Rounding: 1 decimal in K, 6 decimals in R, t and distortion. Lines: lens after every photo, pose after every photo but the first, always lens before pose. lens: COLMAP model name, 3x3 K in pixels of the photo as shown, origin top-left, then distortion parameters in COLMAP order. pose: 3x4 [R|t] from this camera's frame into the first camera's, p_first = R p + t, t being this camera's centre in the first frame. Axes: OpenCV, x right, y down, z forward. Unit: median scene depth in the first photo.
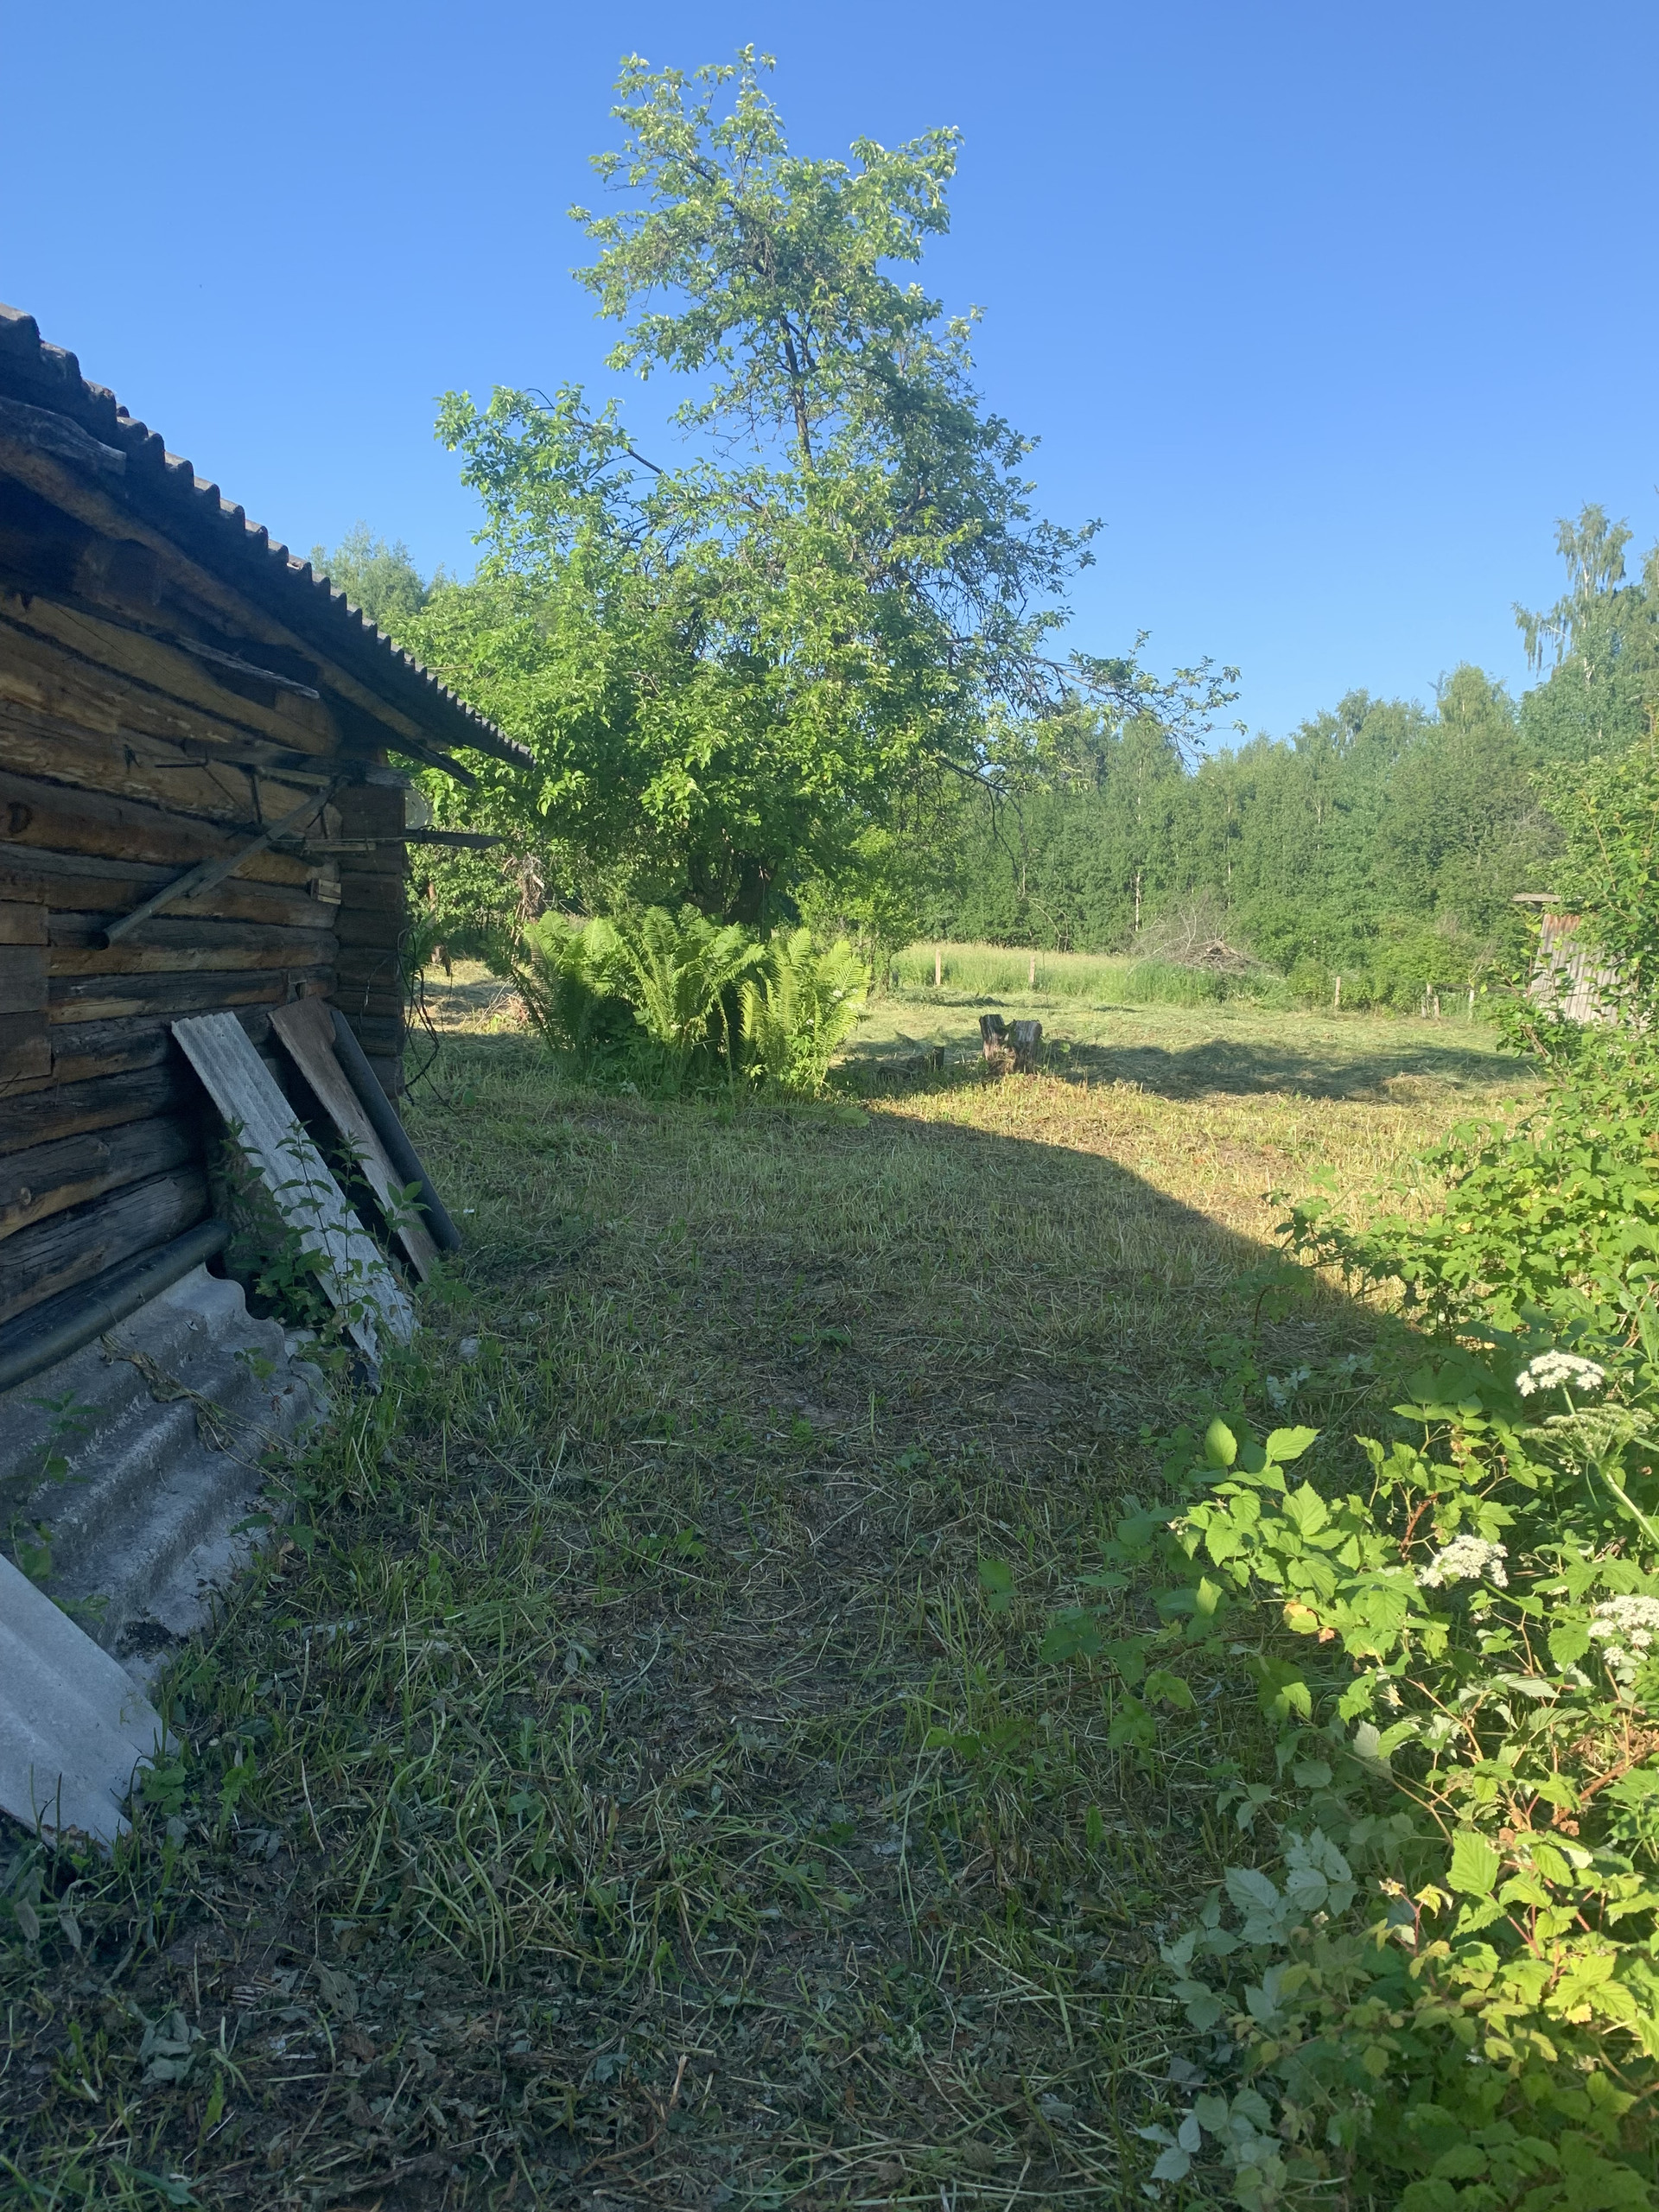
lens RADIAL K [[1691.4, 0, 828.1], [0, 1691.4, 1098.5], [0, 0, 1]] dist [0.009437, -0.005568]
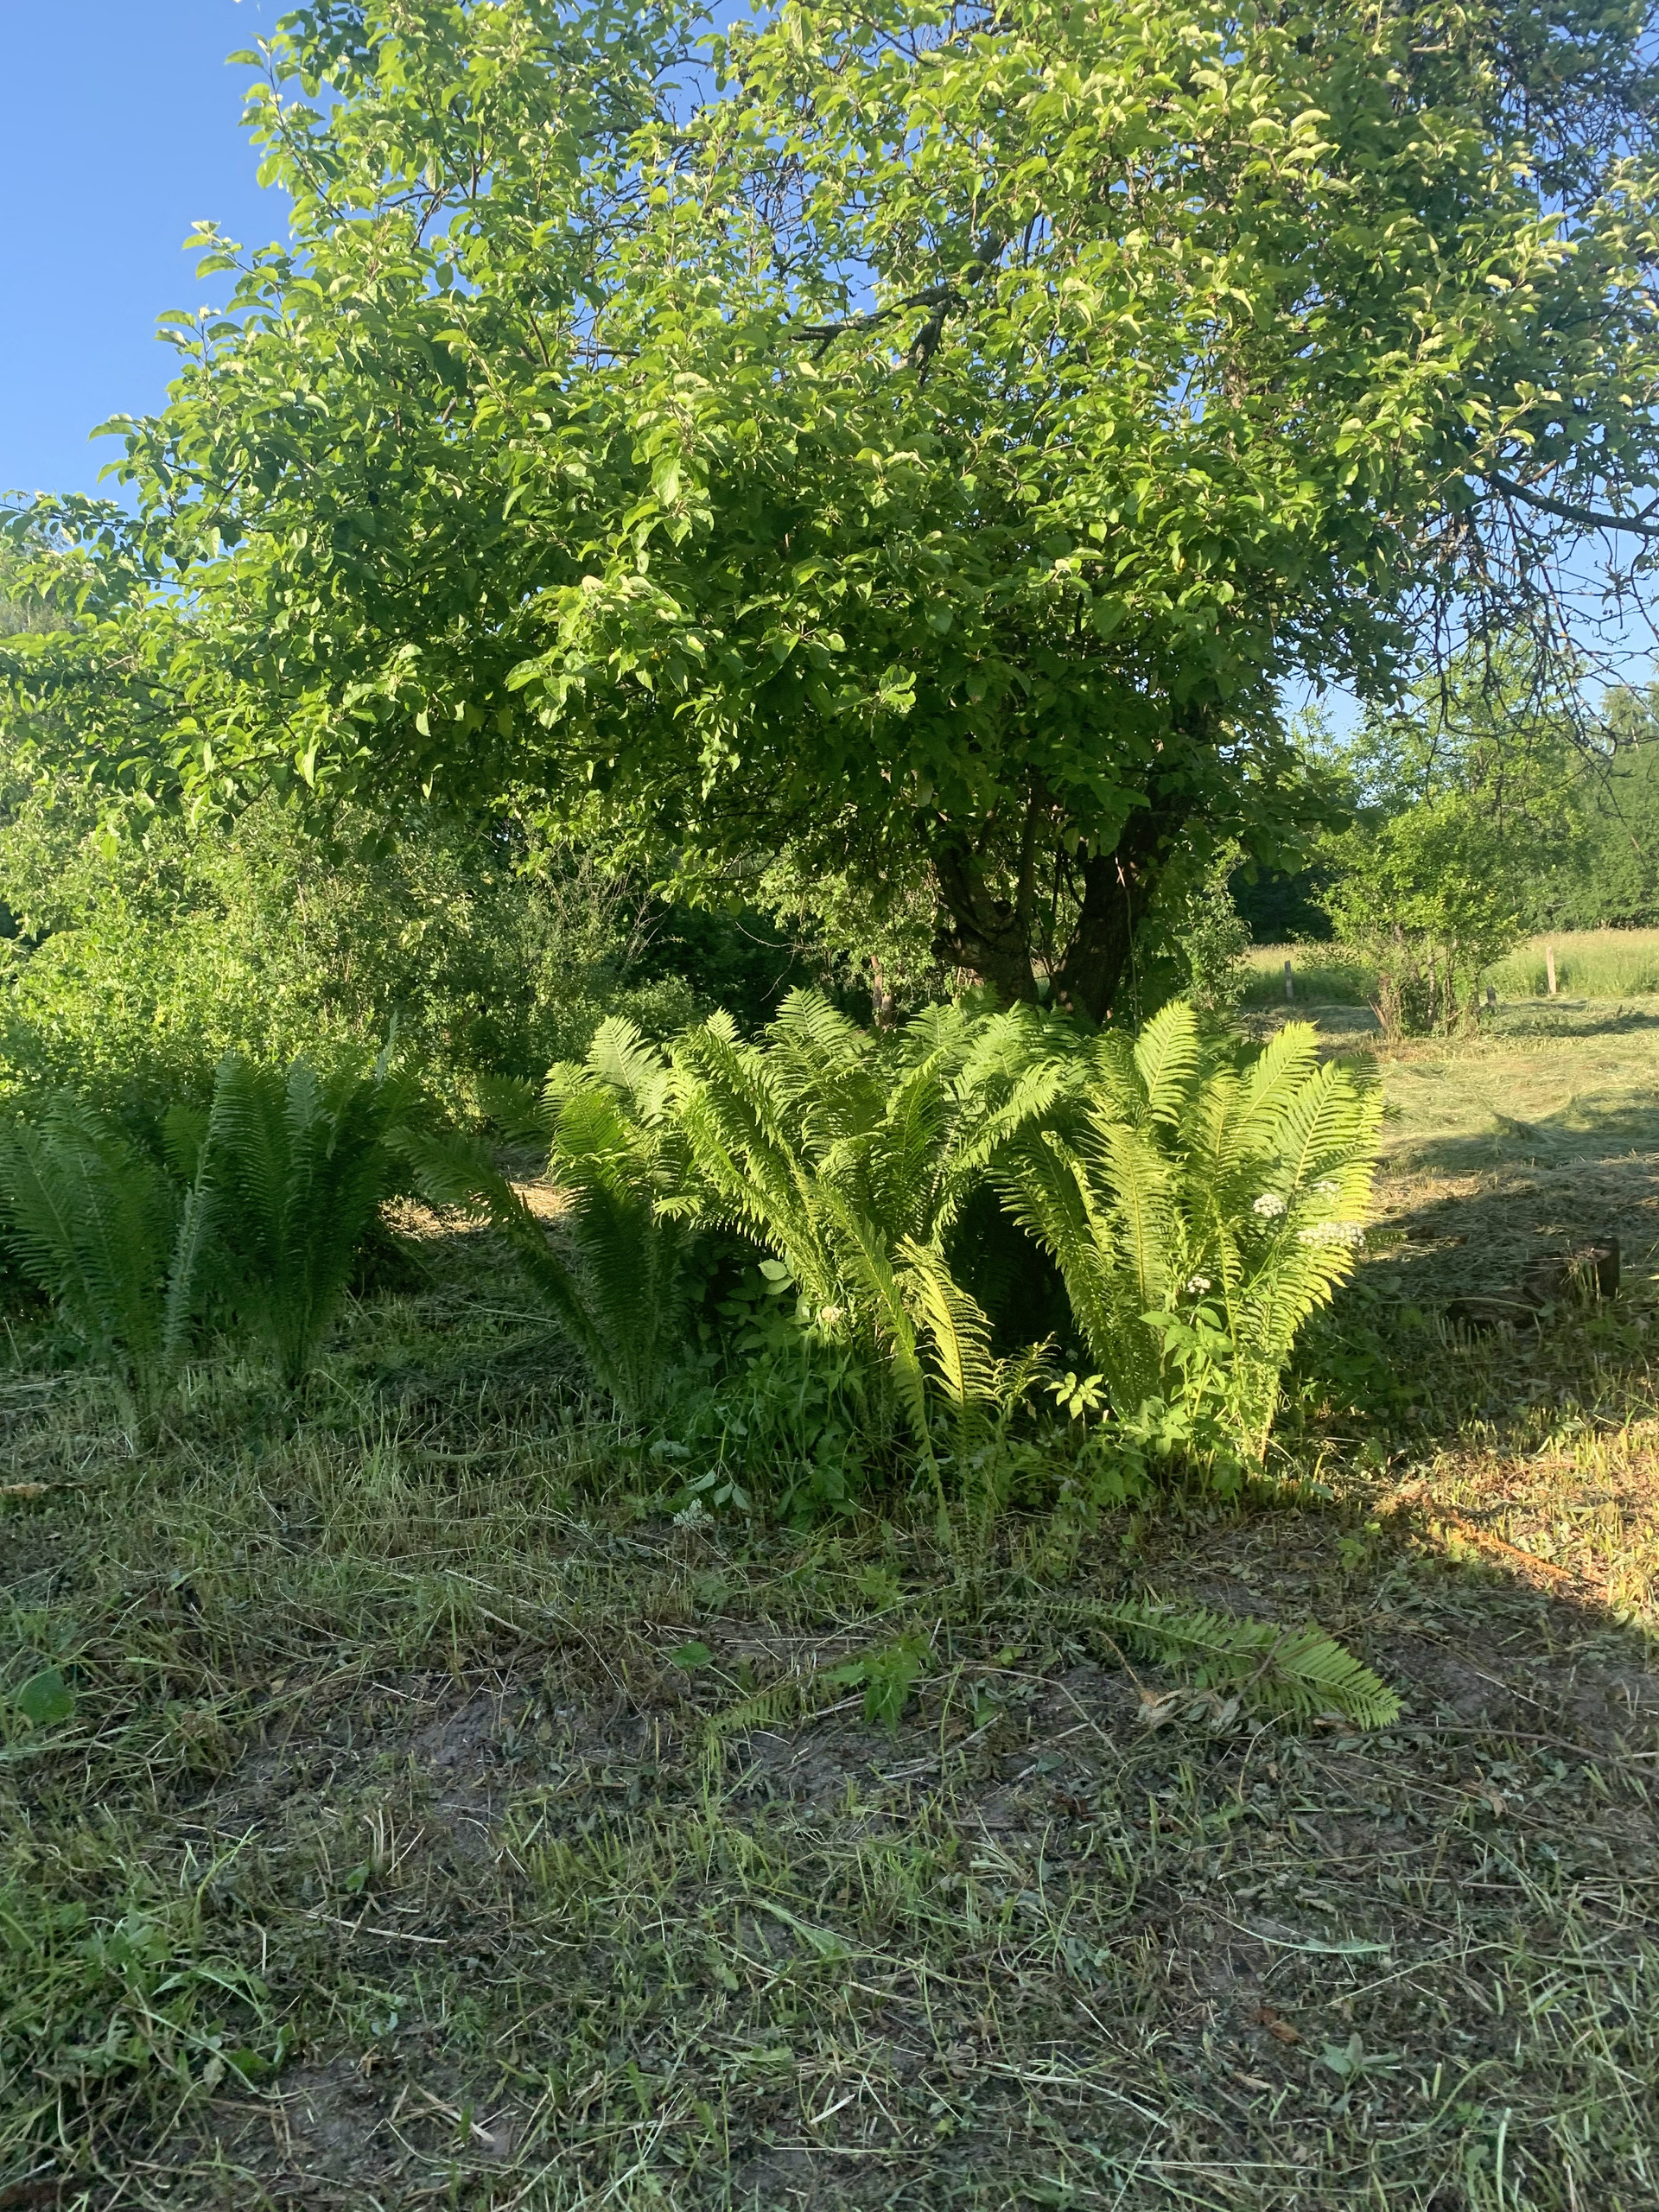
lens RADIAL K [[1691.4, 0, 828.1], [0, 1691.4, 1098.5], [0, 0, 1]] dist [0.009437, -0.005568]
pose [[0.937975, -0.091575, -0.334390, 0.009691], [0.084261, 0.995781, -0.036344, -0.020450], [0.336307, 0.005914, 0.941734, 0.176840]]
